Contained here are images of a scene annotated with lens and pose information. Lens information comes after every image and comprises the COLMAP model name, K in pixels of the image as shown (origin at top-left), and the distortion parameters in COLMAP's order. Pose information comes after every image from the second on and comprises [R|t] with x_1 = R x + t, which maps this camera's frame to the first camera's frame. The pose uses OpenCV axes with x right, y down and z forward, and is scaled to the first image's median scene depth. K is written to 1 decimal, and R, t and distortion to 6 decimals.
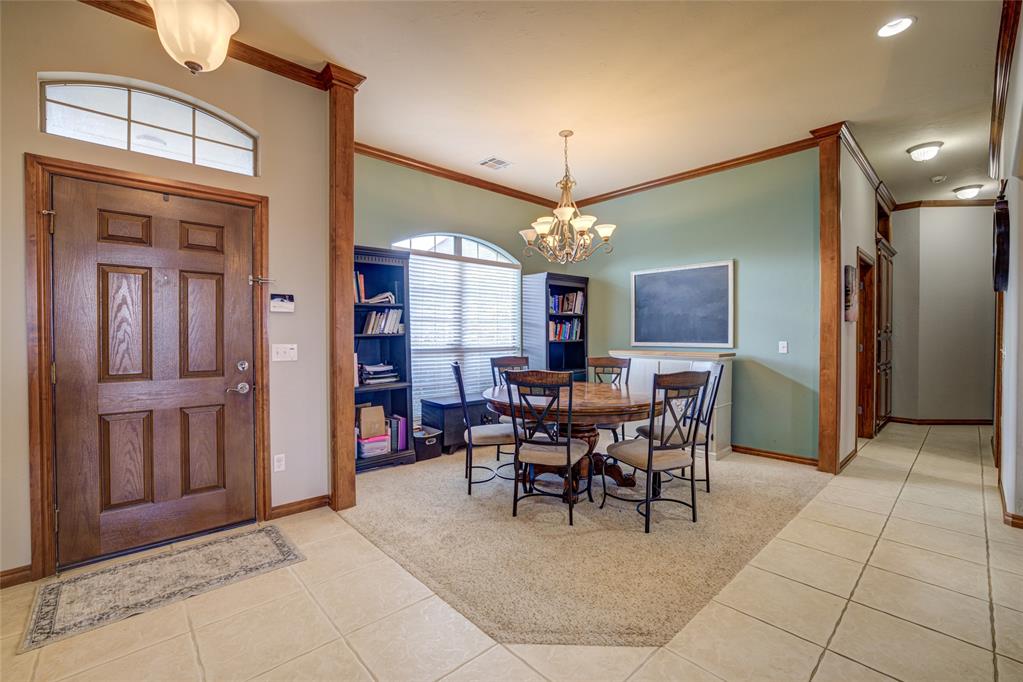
lens RADIAL K [[441.5, 0, 514.6], [0, 441.5, 338.7], [0, 0, 1]] dist [-0.036325, 0.010995]
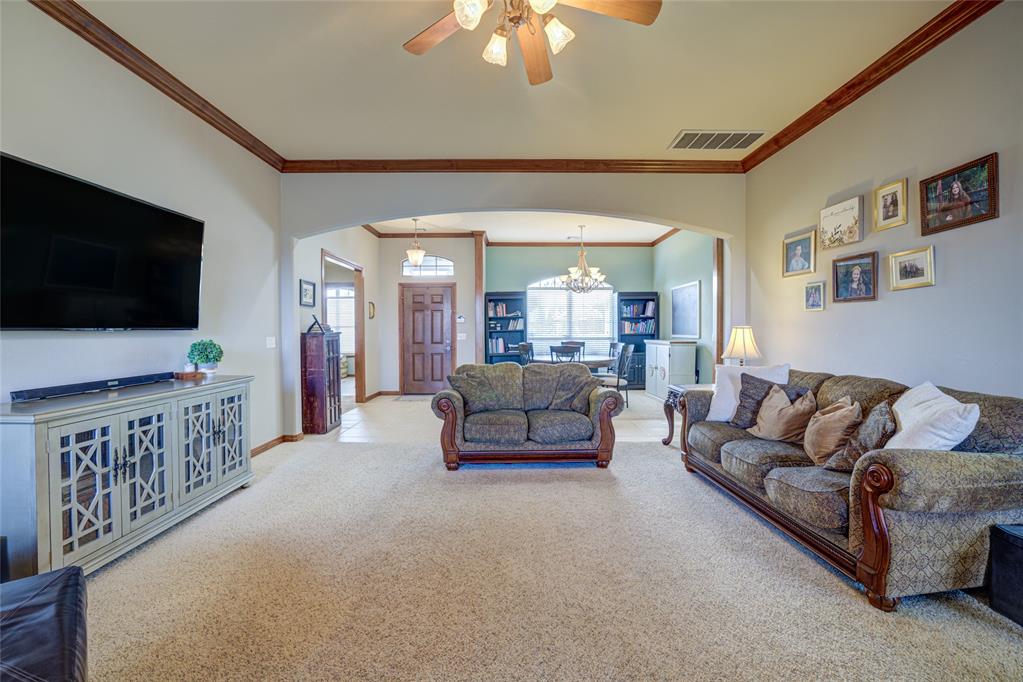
lens RADIAL K [[441.5, 0, 510.5], [0, 441.5, 340.6], [0, 0, 1]] dist [-0.036325, 0.010995]
pose [[0.732998, 0.012731, -0.680112, 1.572241], [-0.003243, 0.999879, 0.015222, 0.012388], [0.680223, -0.008952, 0.732950, -0.833693]]
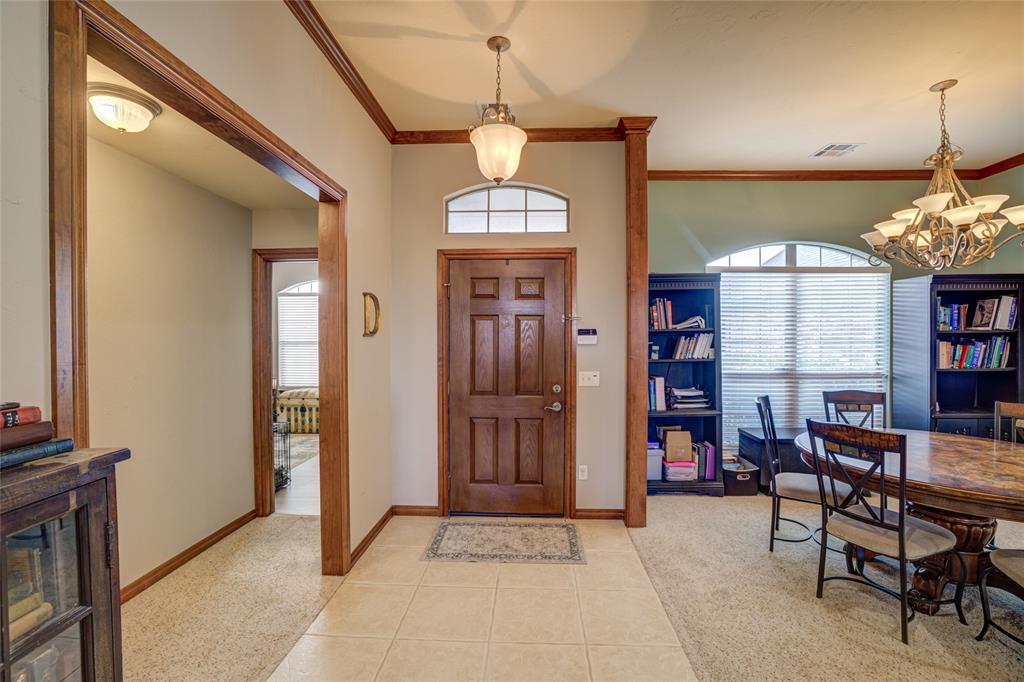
lens RADIAL K [[442.0, 0, 516.6], [0, 442.0, 340.8], [0, 0, 1]] dist [-0.036325, 0.010995]
pose [[0.705446, 0.008148, -0.708717, 0.164319], [-0.007725, 0.999963, 0.003808, -0.069731], [0.708722, 0.002789, 0.705483, 0.032740]]
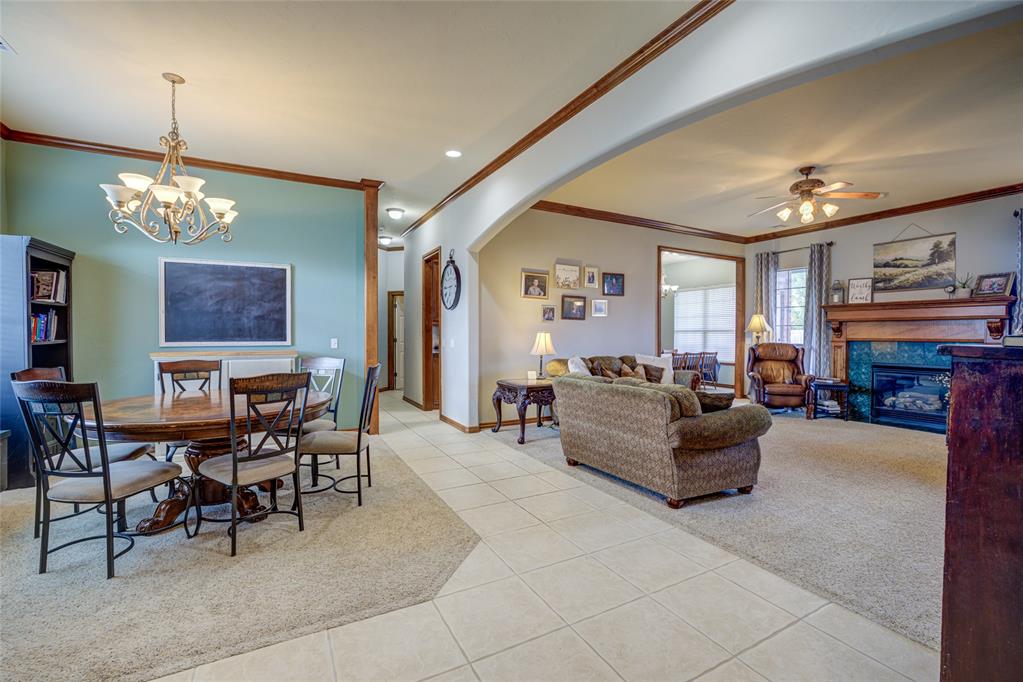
lens RADIAL K [[441.5, 0, 514.5], [0, 441.5, 337.8], [0, 0, 1]] dist [-0.036325, 0.010995]
pose [[0.246658, -0.010028, 0.969051, -0.632268], [0.007611, 0.999936, 0.008410, -0.004649], [-0.969073, 0.005301, 0.246718, 0.284111]]
